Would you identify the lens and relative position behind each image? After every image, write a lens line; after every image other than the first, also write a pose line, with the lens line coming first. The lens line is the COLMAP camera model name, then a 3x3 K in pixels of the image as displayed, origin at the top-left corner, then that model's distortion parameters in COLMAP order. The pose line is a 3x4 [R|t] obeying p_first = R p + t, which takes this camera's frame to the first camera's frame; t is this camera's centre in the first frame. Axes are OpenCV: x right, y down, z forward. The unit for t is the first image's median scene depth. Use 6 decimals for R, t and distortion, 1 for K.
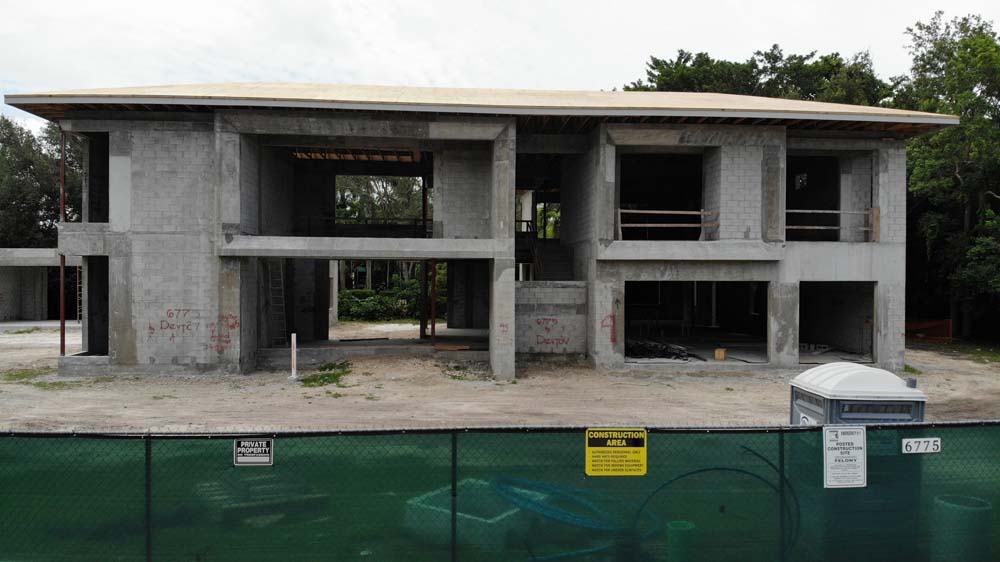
lens RADIAL K [[739.6, 0, 500.0], [0, 739.6, 281.0], [0, 0, 1]] dist [-0.001489, -0.000784]
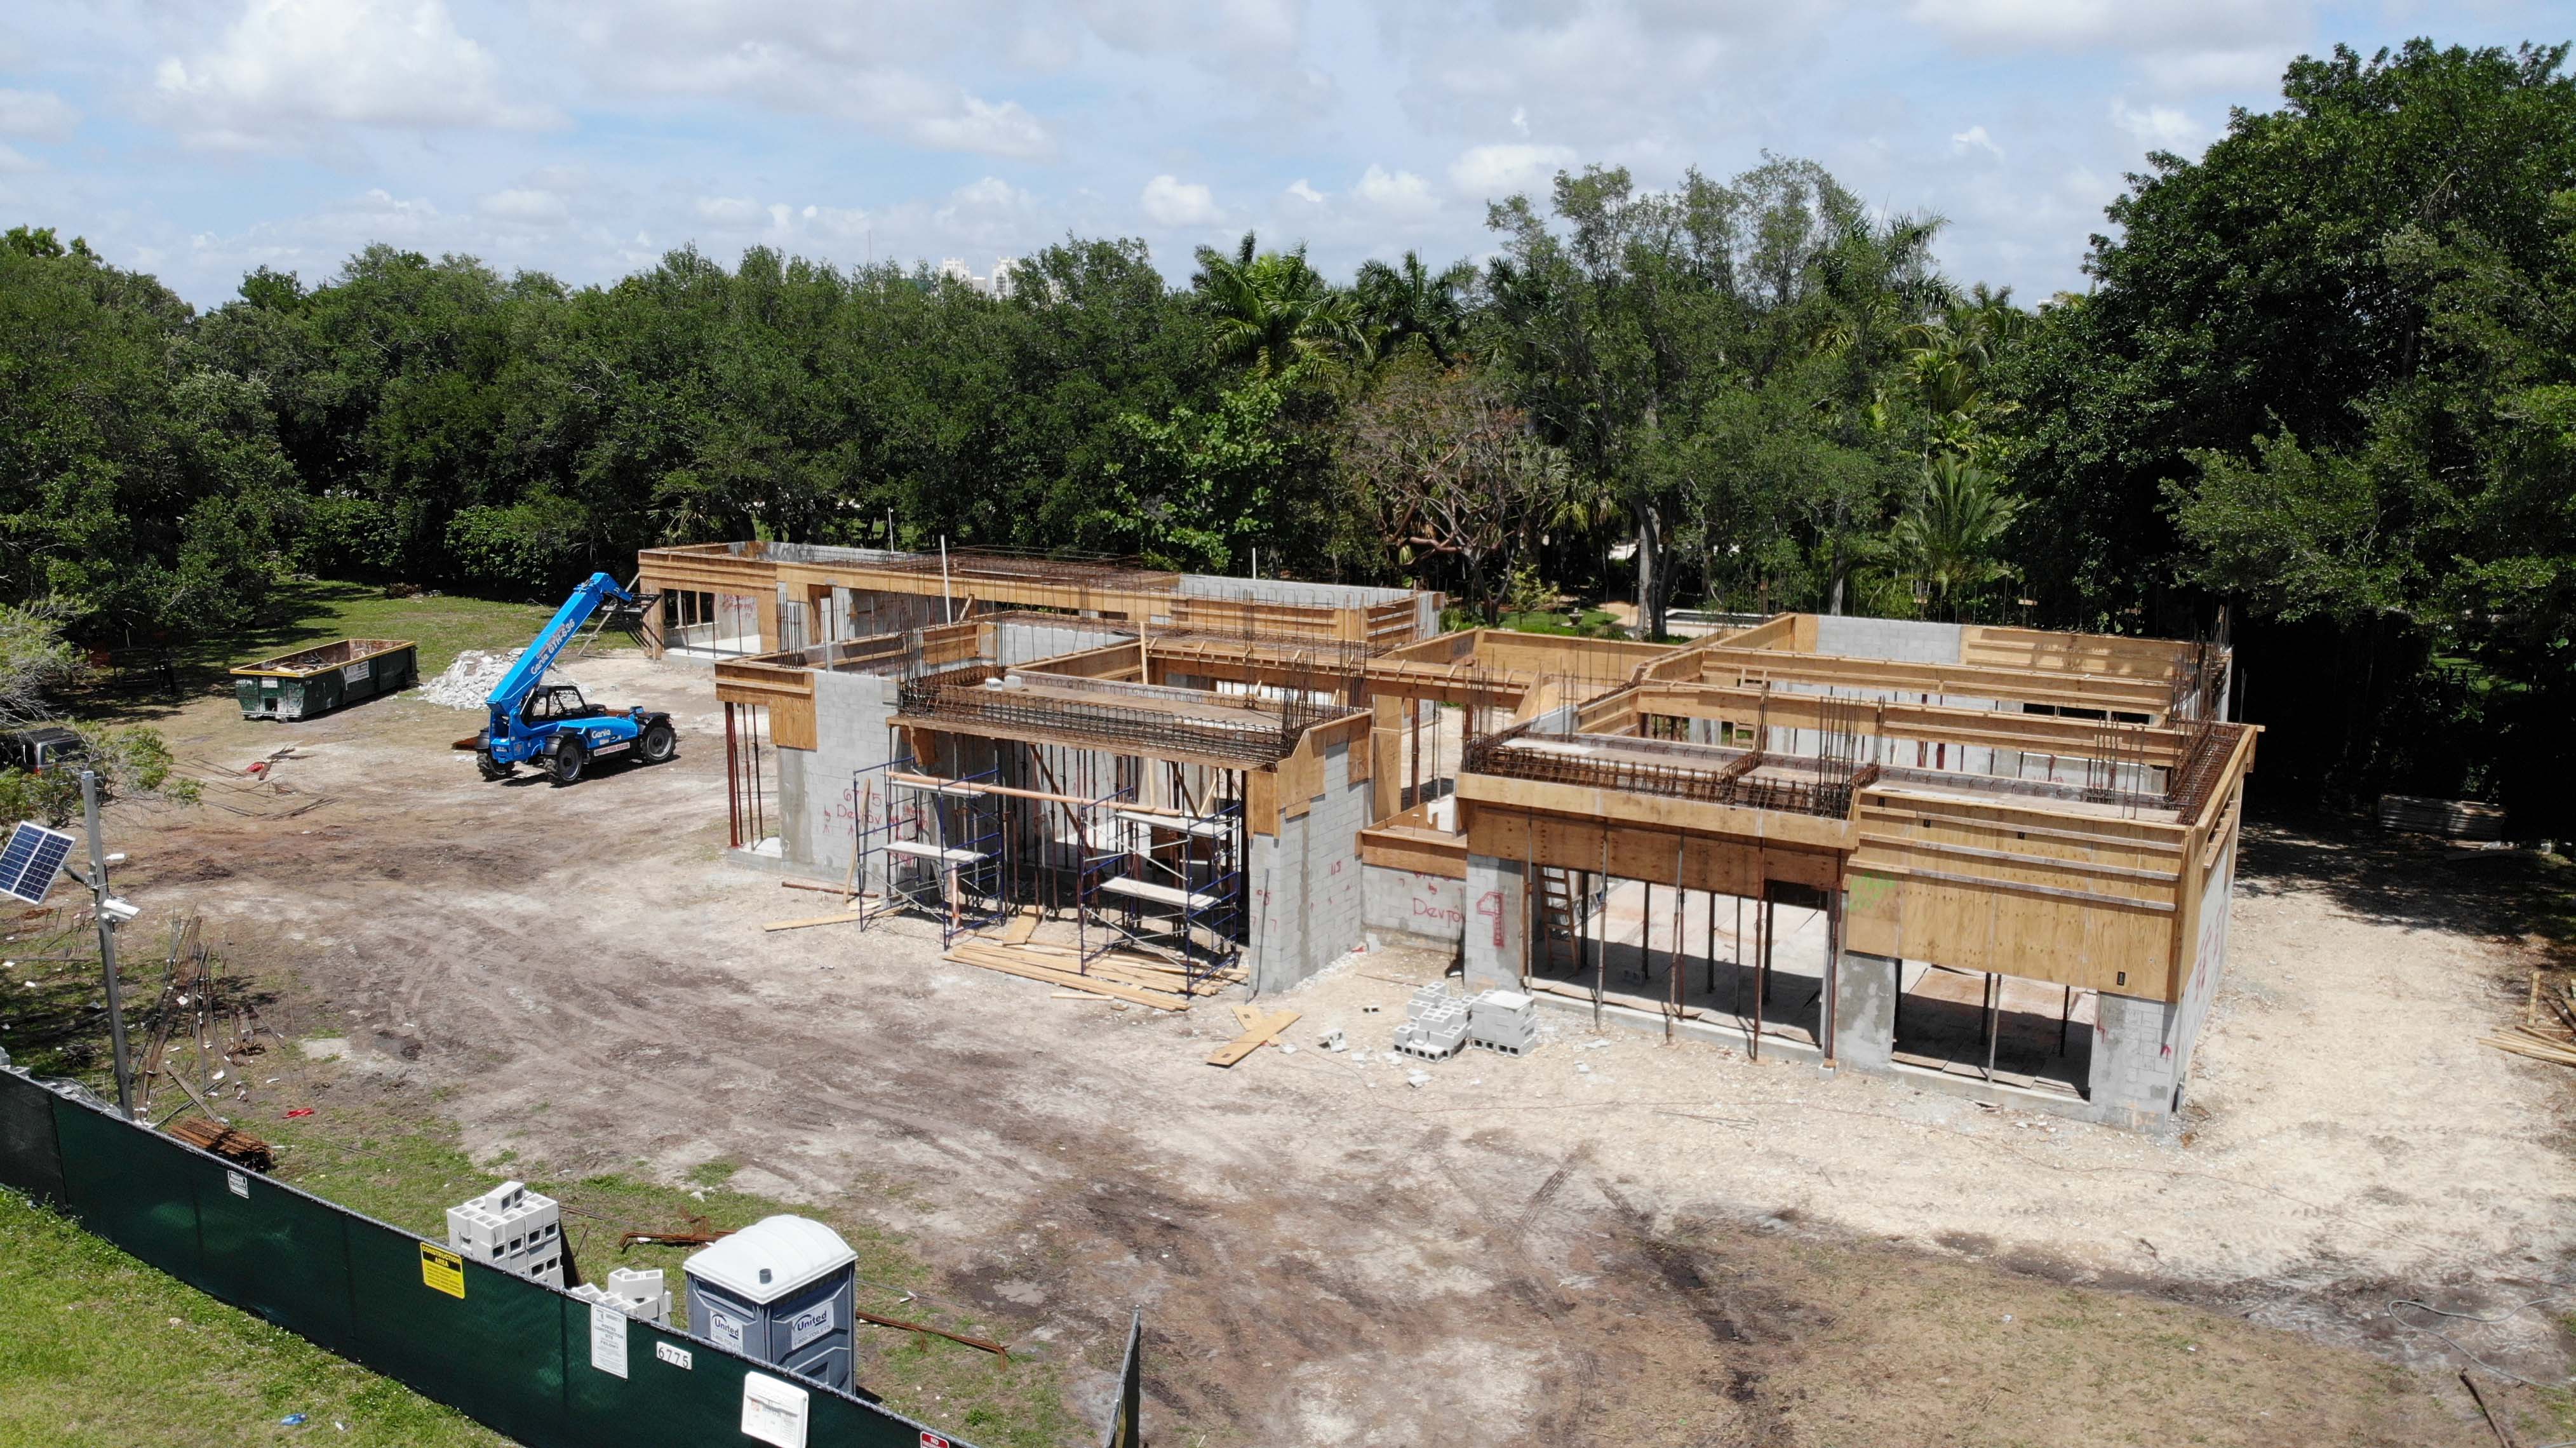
lens RADIAL K [[1885.2, 0, 1288.0], [0, 1885.2, 724.0], [0, 0, 1]] dist [0.111266, -0.251816]
pose [[0.813914, 0.107309, -0.570989, 0.786881], [-0.006504, 0.984416, 0.175735, -0.302941], [0.580948, -0.139319, 0.801928, -0.094440]]
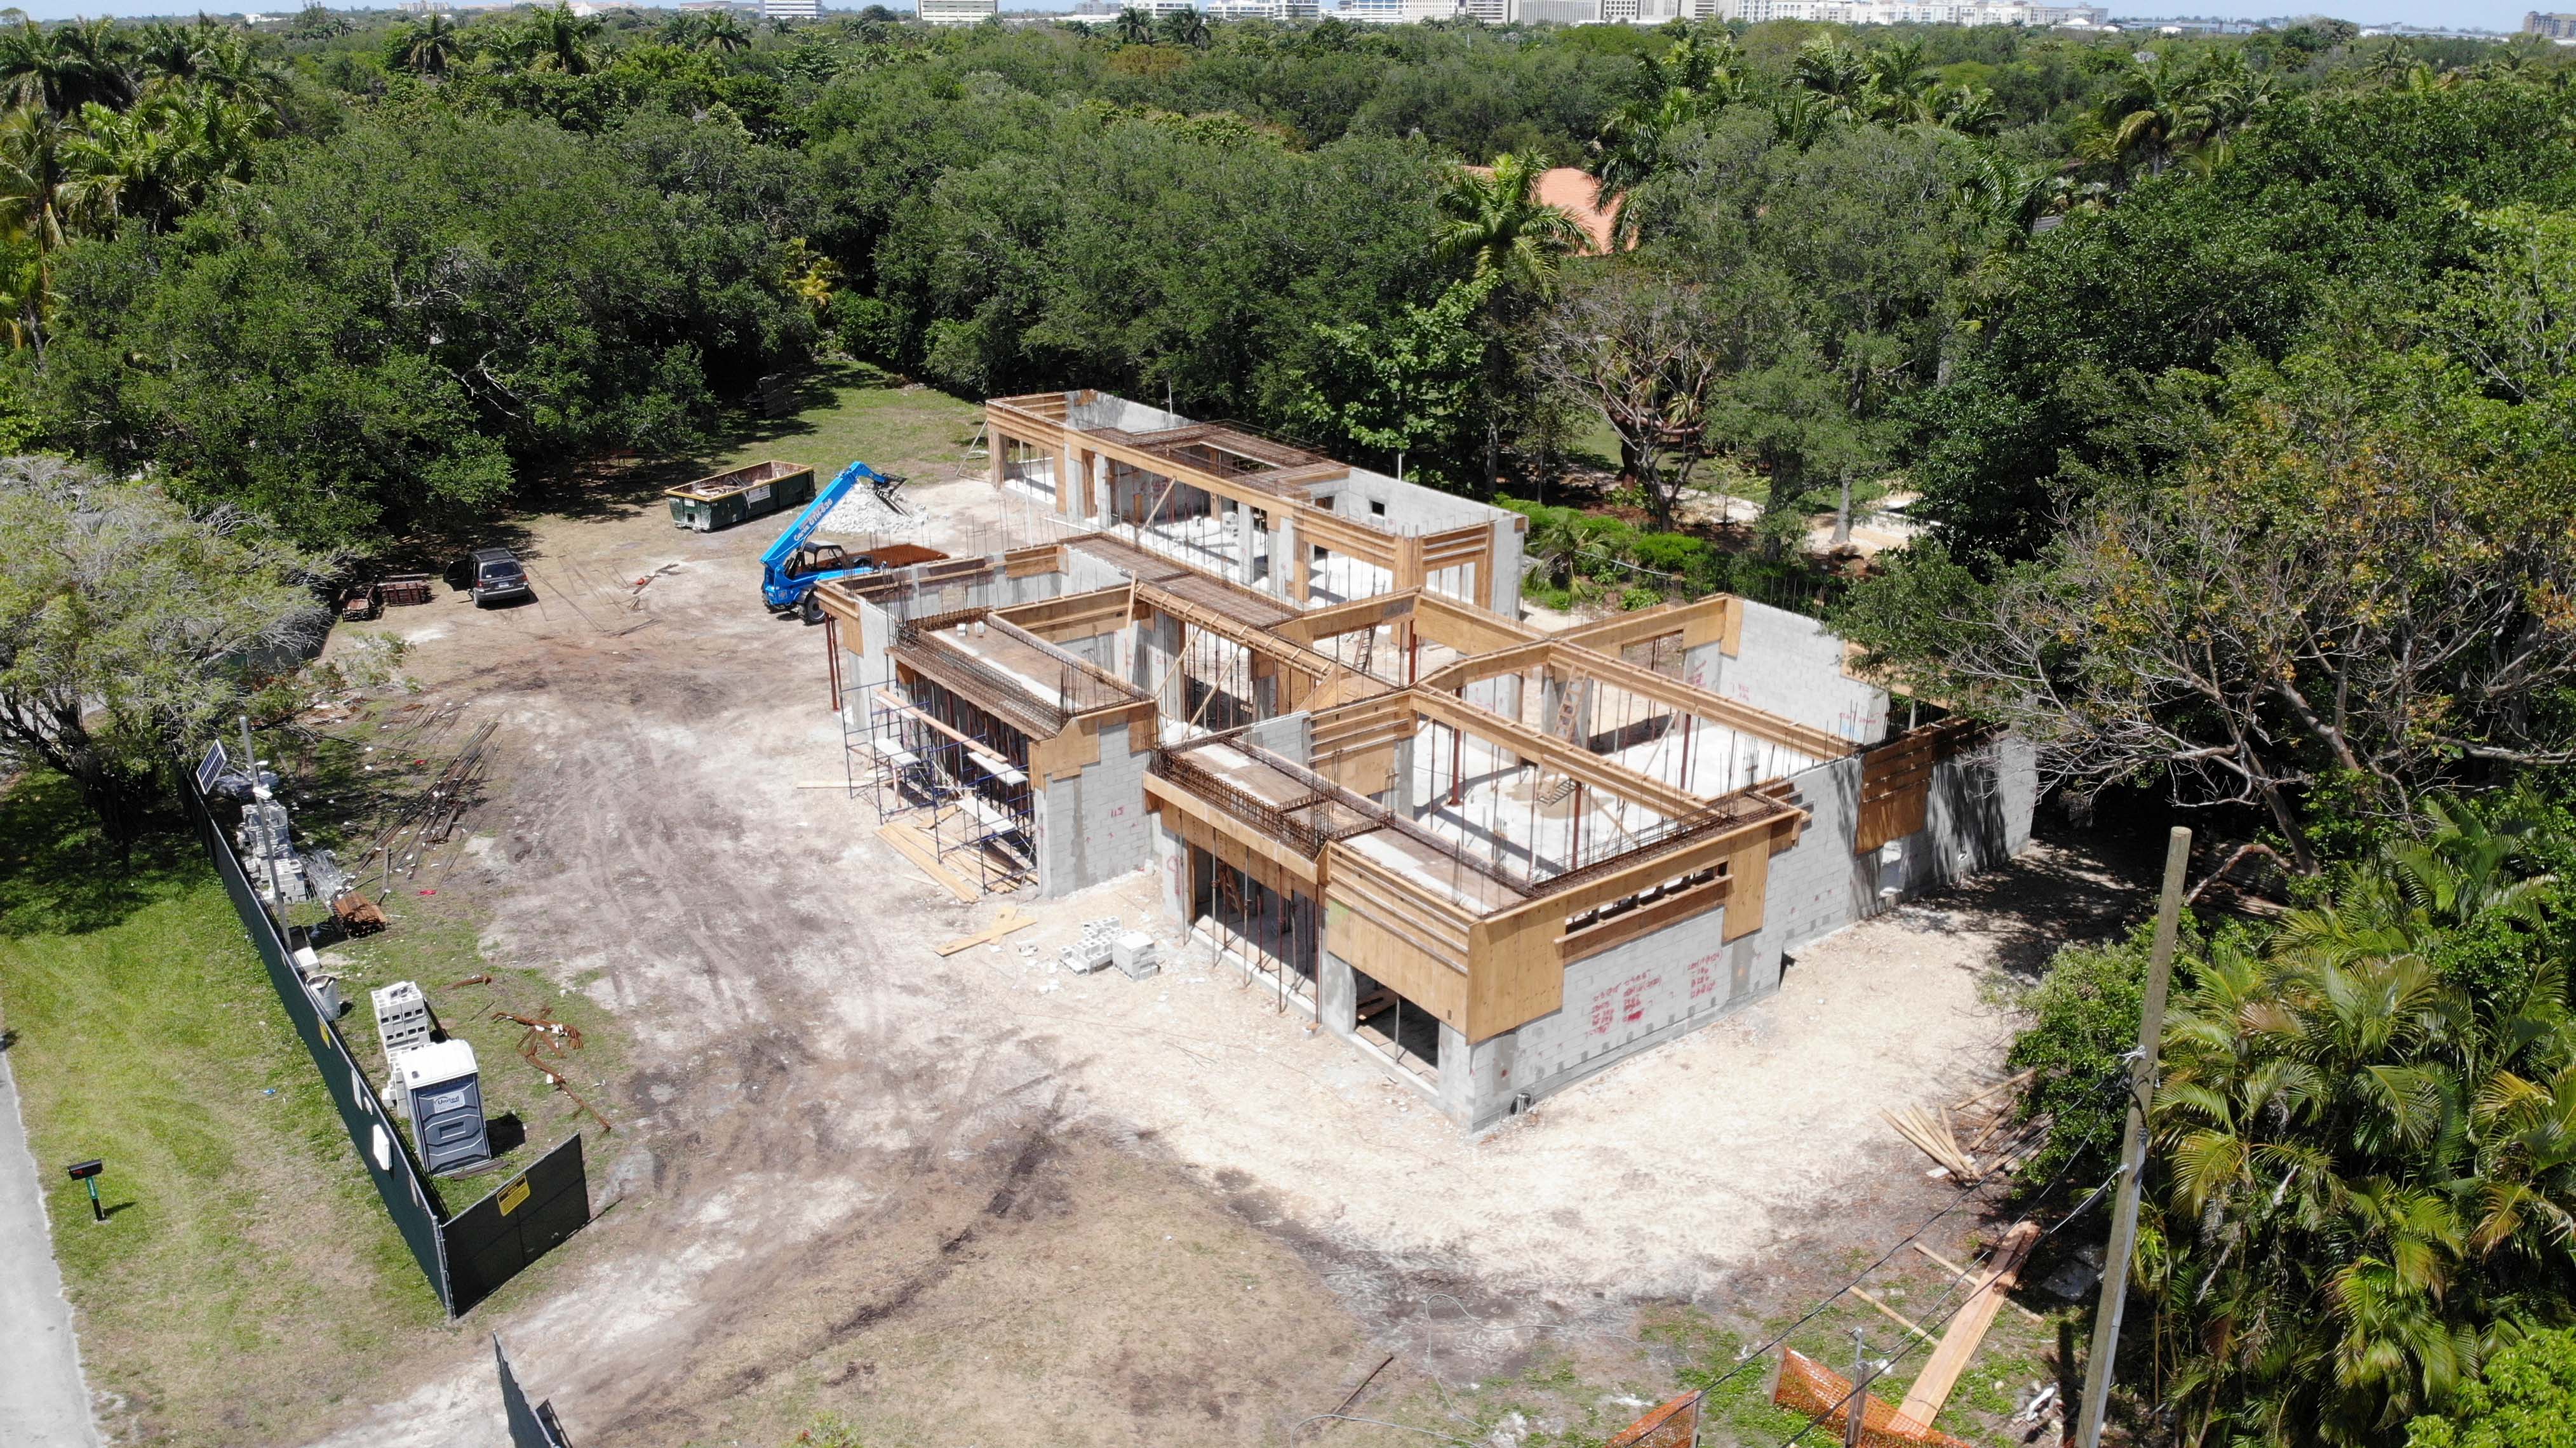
lens RADIAL K [[1885.2, 0, 1288.0], [0, 1885.2, 724.0], [0, 0, 1]] dist [0.111266, -0.251816]
pose [[0.537744, 0.293812, -0.790257, 1.617290], [-0.010071, 0.939485, 0.342442, -0.697572], [0.843048, -0.176187, 0.508162, 0.233171]]
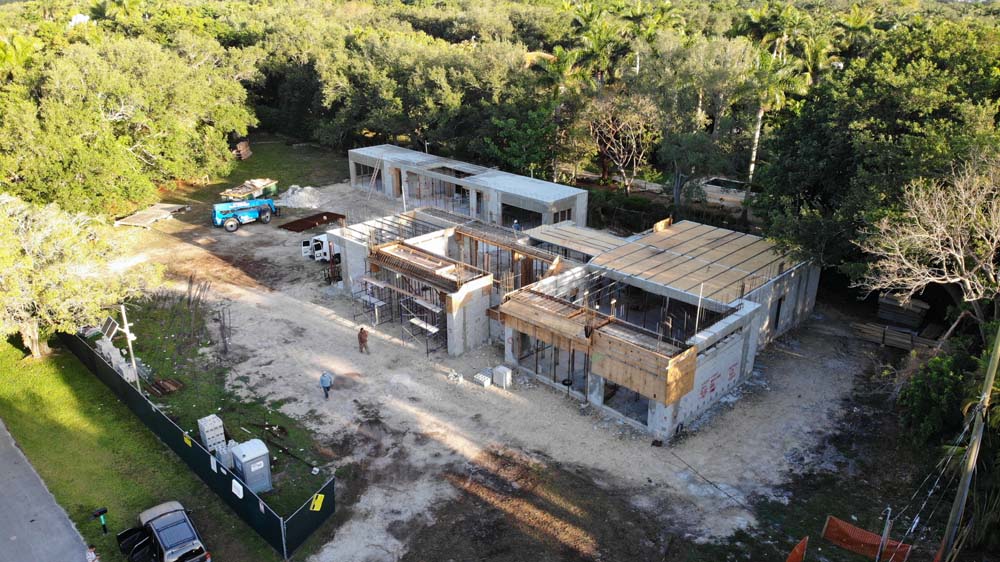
lens RADIAL K [[731.8, 0, 500.0], [0, 731.8, 281.0], [0, 0, 1]] dist [0.111266, -0.251816]
pose [[0.653380, 0.276771, -0.704622, 1.344960], [-0.004052, 0.932037, 0.362341, -0.719633], [0.757019, -0.233891, 0.610095, -0.023065]]
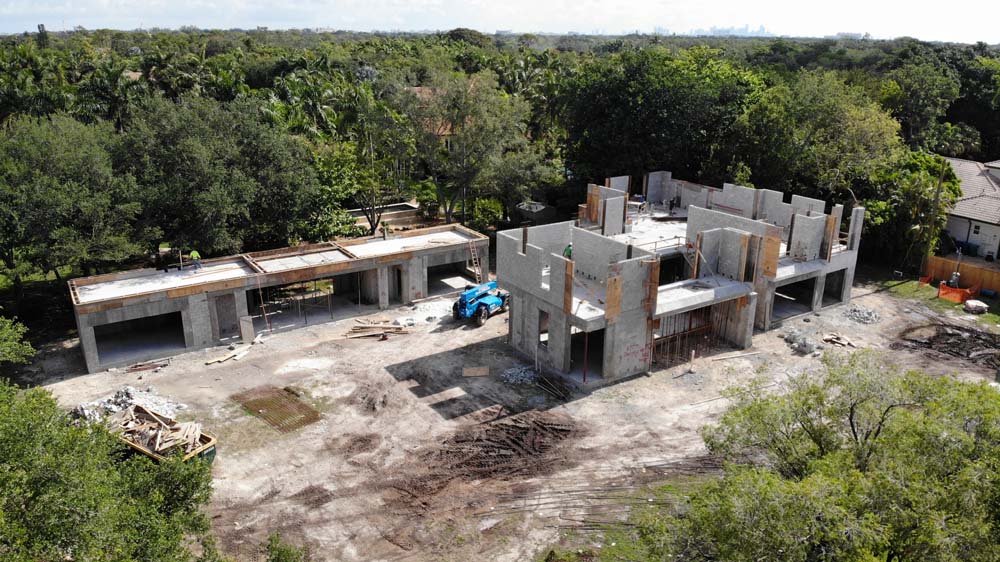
lens RADIAL K [[739.6, 0, 500.0], [0, 739.6, 281.0], [0, 0, 1]] dist [-0.001489, -0.000784]
pose [[0.868741, -0.151366, 0.471569, -1.623915], [-0.007553, 0.947992, 0.318205, -0.736834], [-0.495209, -0.280000, 0.822416, -0.375835]]
